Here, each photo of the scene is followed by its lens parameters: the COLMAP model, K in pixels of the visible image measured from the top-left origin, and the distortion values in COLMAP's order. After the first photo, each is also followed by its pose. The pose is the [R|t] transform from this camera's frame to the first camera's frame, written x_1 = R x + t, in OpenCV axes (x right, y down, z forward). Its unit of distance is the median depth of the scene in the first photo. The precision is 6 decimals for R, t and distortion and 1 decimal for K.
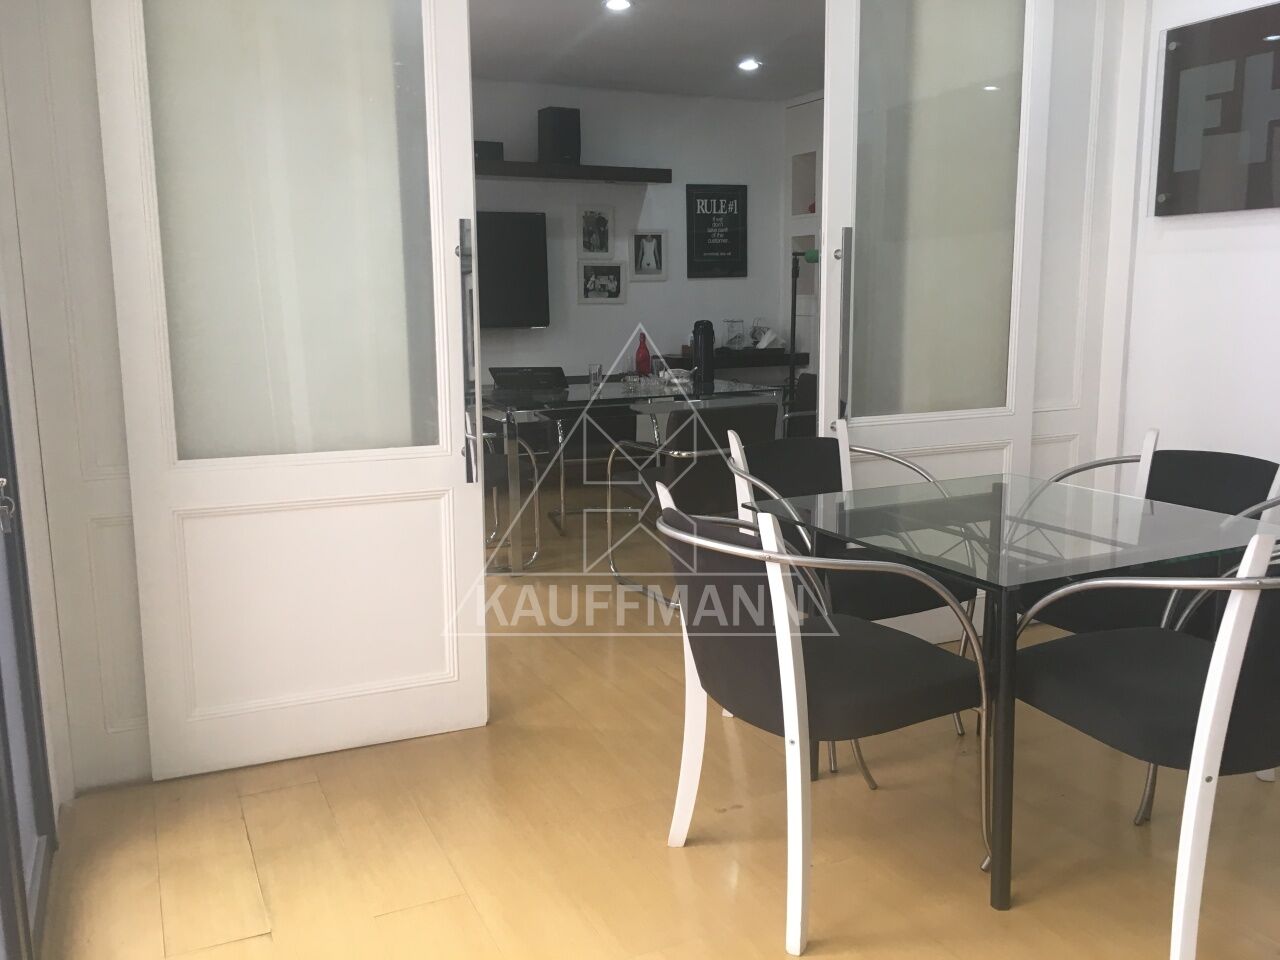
lens RADIAL K [[1088.1, 0, 639.1], [0, 1088.1, 484.3], [0, 0, 1]] dist [0.049166, -0.054675]
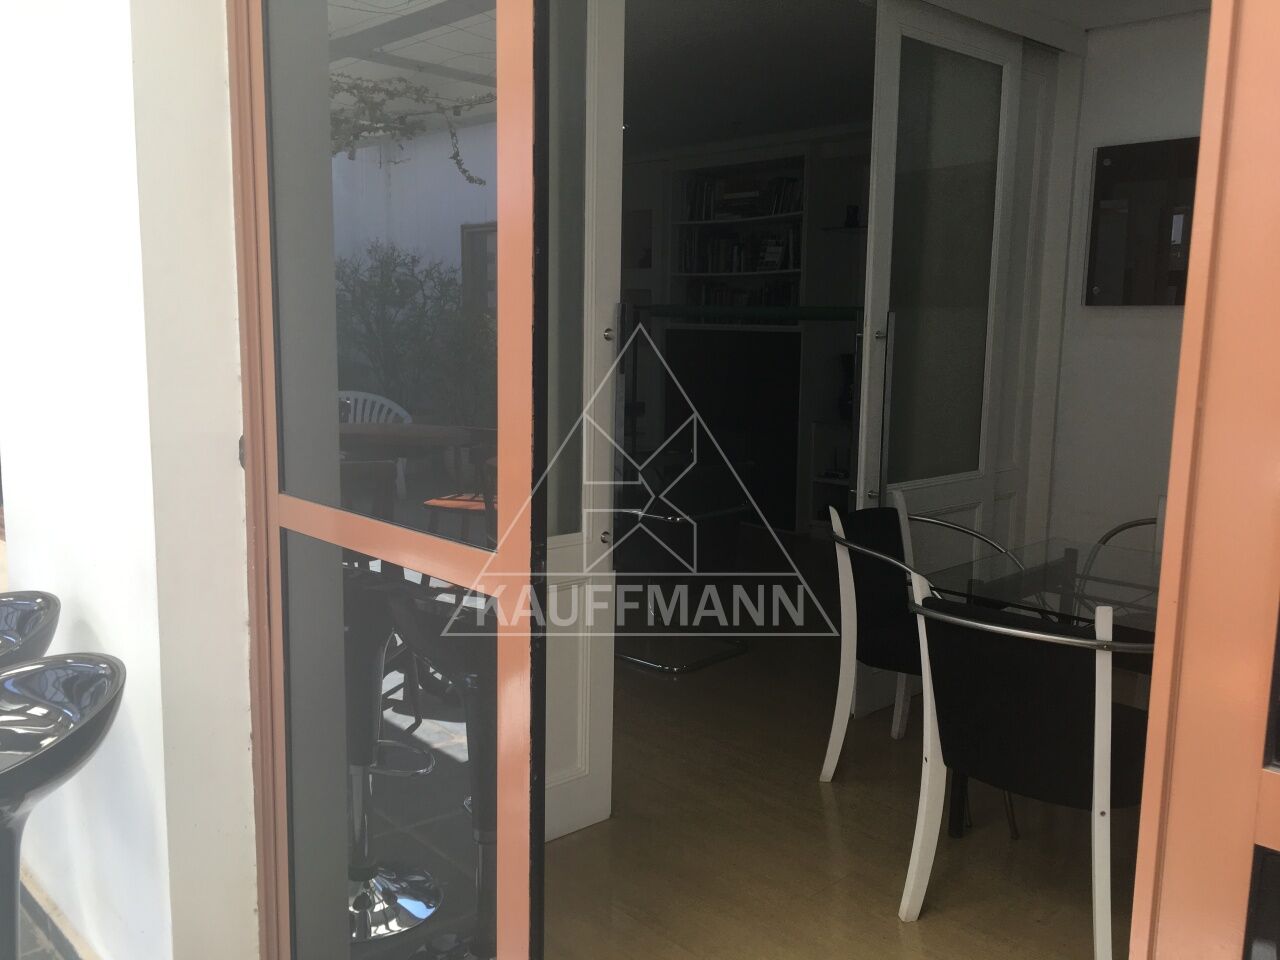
lens RADIAL K [[1088.1, 0, 639.8], [0, 1088.1, 474.8], [0, 0, 1]] dist [0.049166, -0.054675]
pose [[0.950376, -0.020108, 0.310454, -0.175003], [0.030456, 0.999129, -0.028522, -0.023179], [-0.309610, 0.036562, 0.950161, 0.025422]]
